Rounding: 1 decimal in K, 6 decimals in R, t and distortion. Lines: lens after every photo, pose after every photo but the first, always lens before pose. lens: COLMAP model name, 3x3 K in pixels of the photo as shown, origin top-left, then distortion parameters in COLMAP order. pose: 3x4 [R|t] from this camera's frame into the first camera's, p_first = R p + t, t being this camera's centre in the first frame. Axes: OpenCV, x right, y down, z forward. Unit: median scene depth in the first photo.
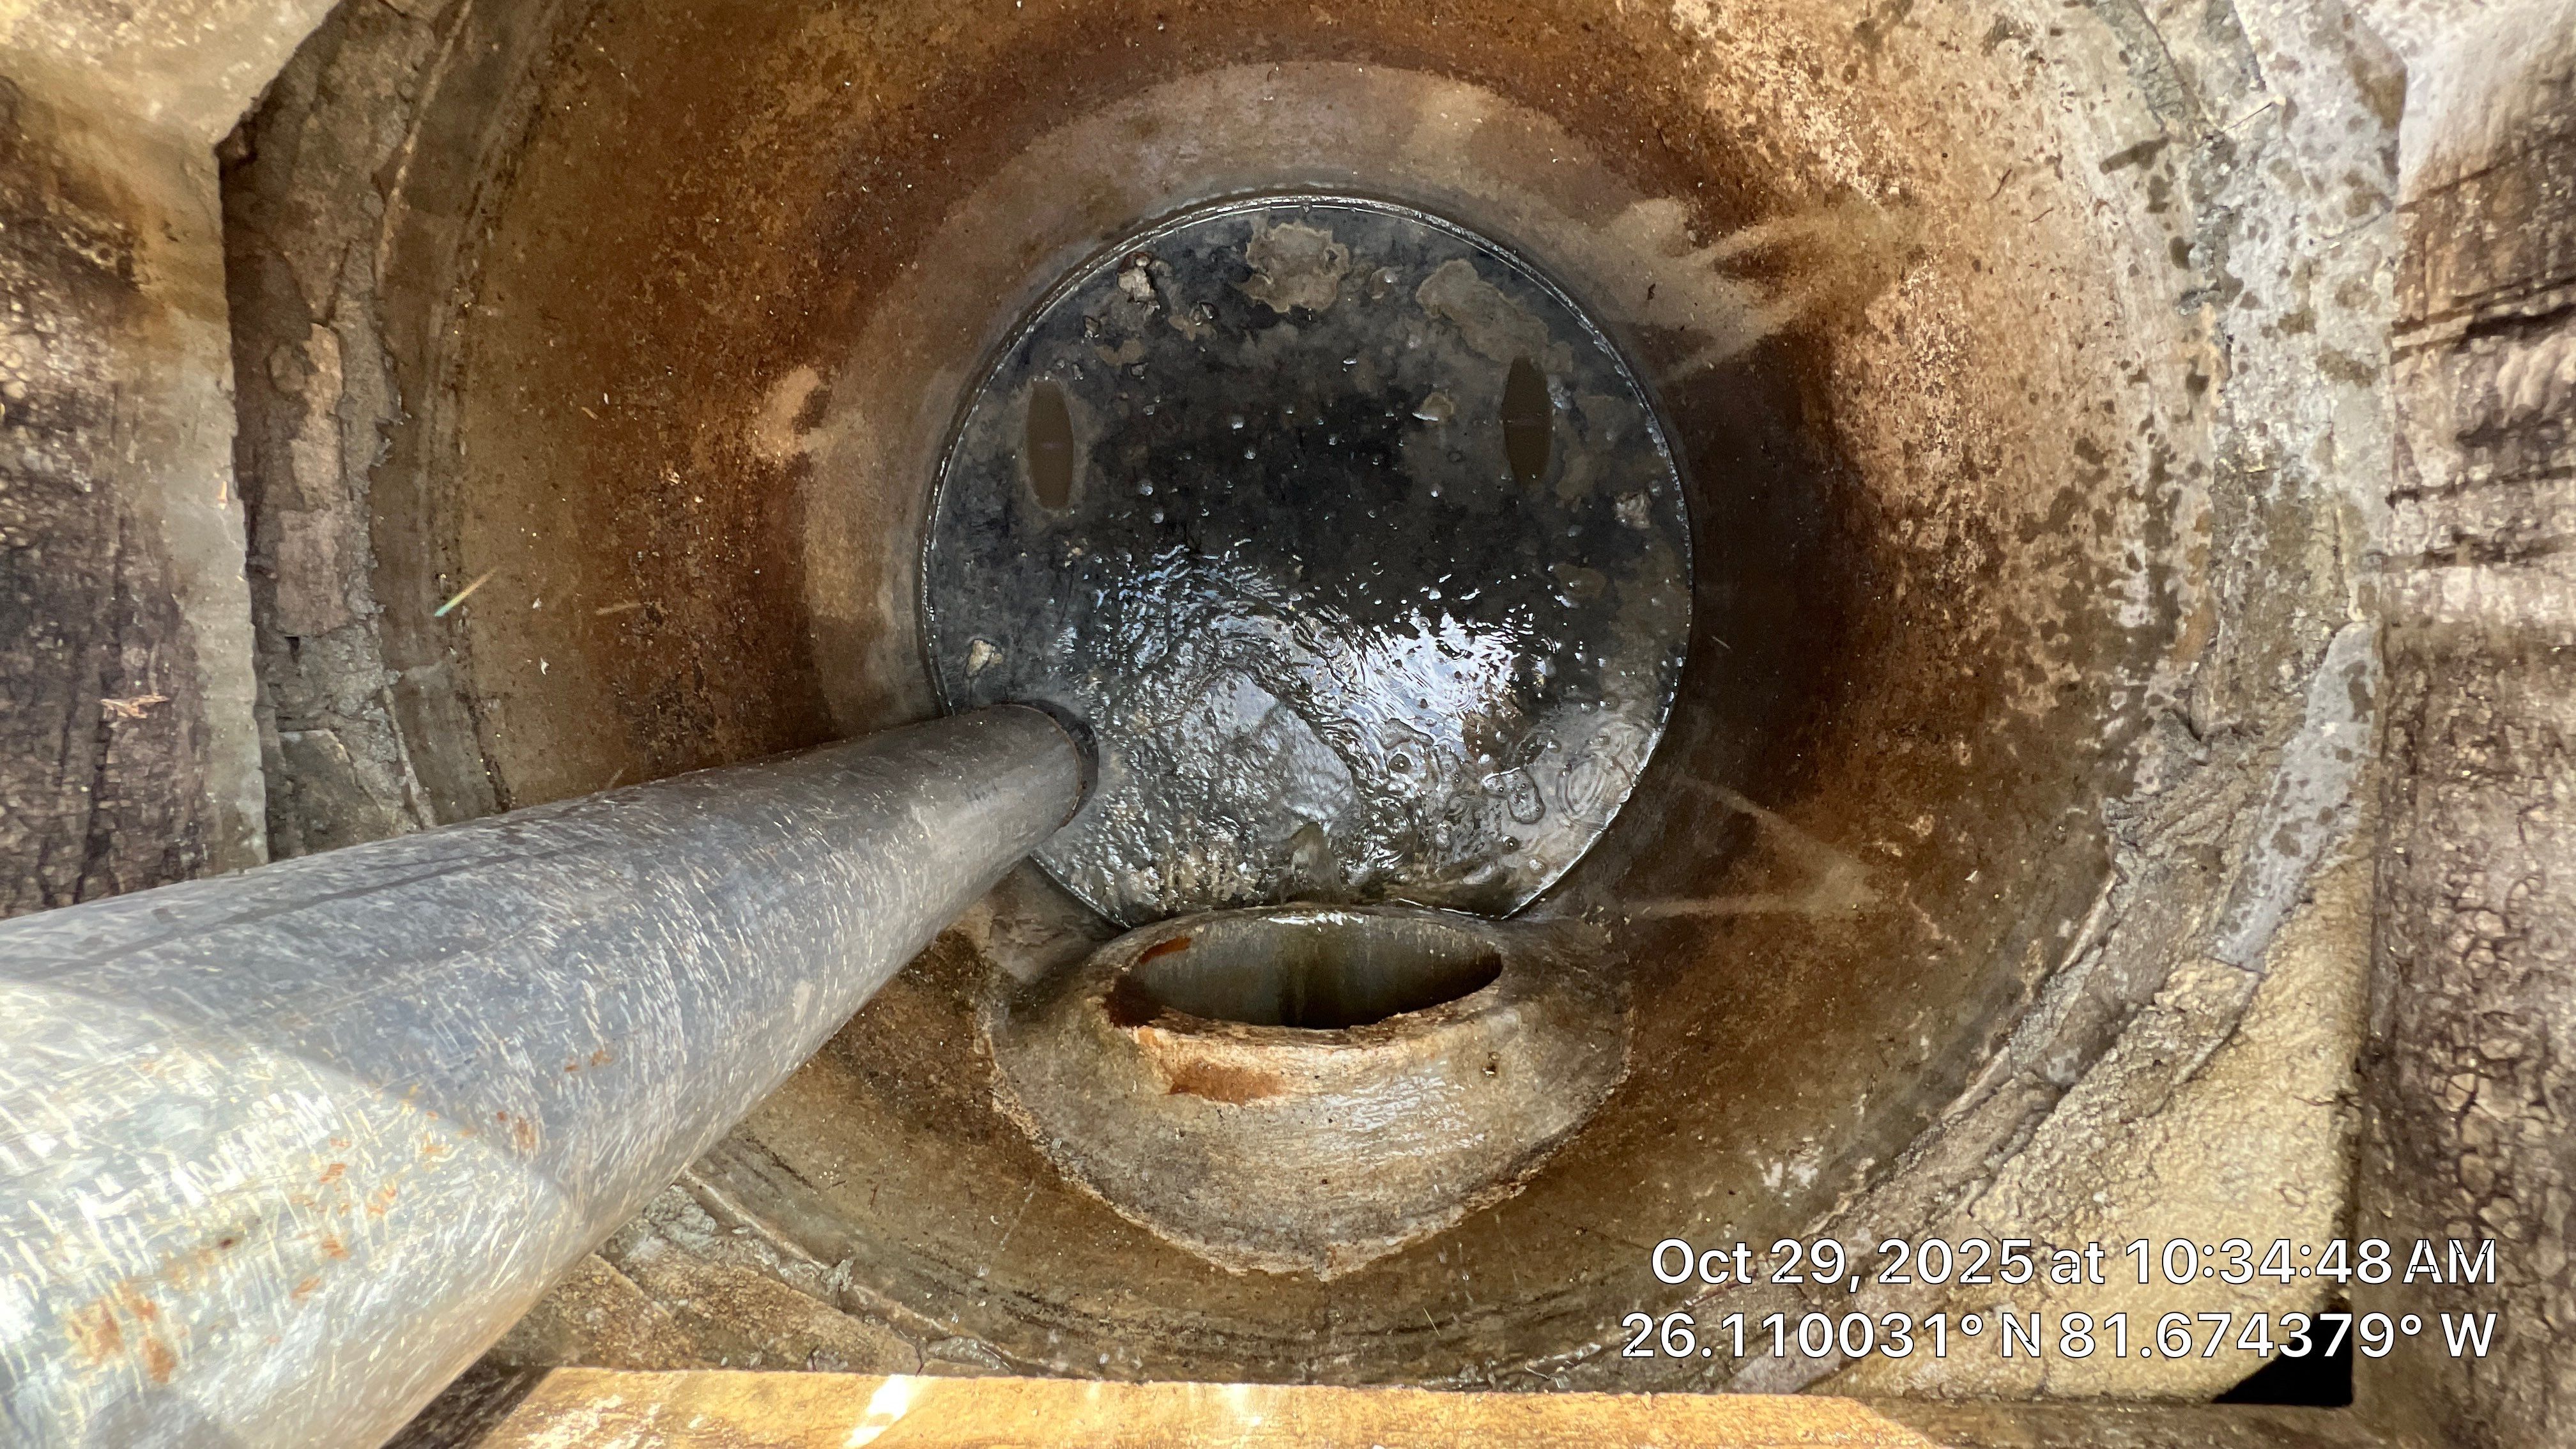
lens RADIAL K [[1031.3, 0, 1291.6], [0, 1031.3, 729.8], [0, 0, 1]] dist [-0.003979, 0.000852]
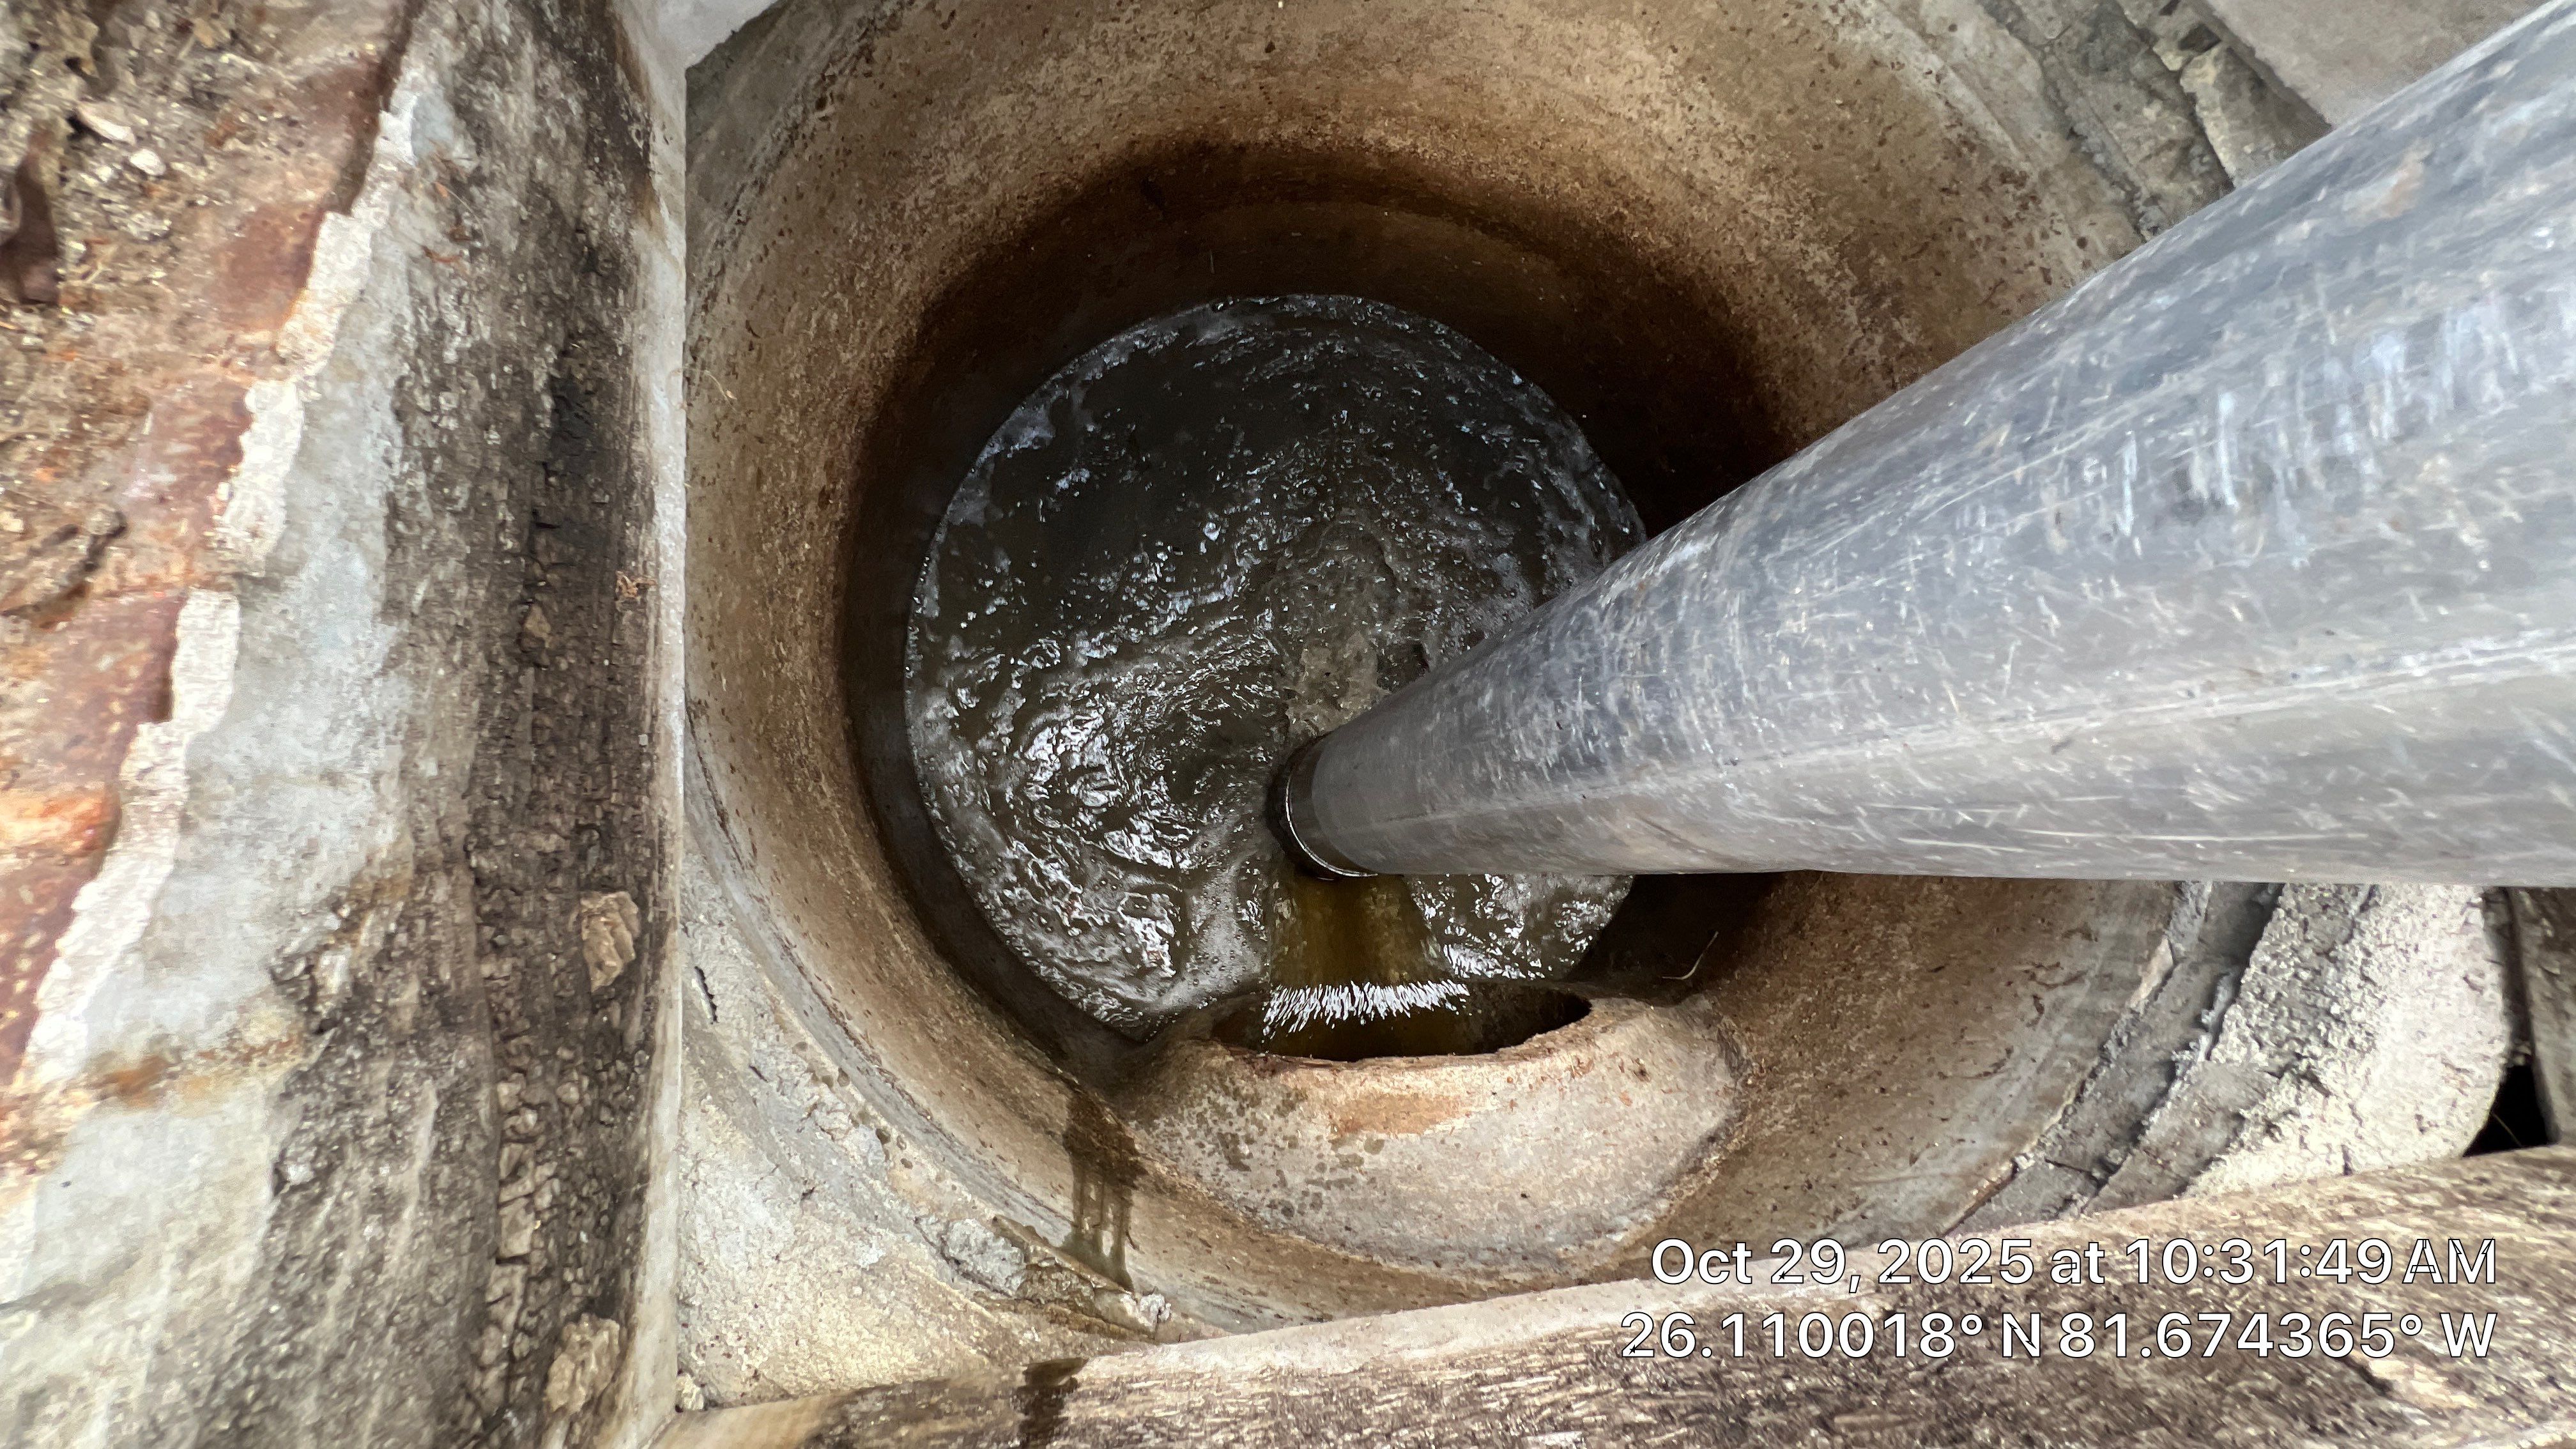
lens RADIAL K [[1031.3, 0, 1294.9], [0, 1031.3, 728.8], [0, 0, 1]] dist [-0.003979, 0.000852]
pose [[0.977209, -0.023794, 0.210942, -0.512905], [0.059569, 0.984509, -0.164905, 0.197074], [-0.203751, 0.173712, 0.963488, 0.016888]]
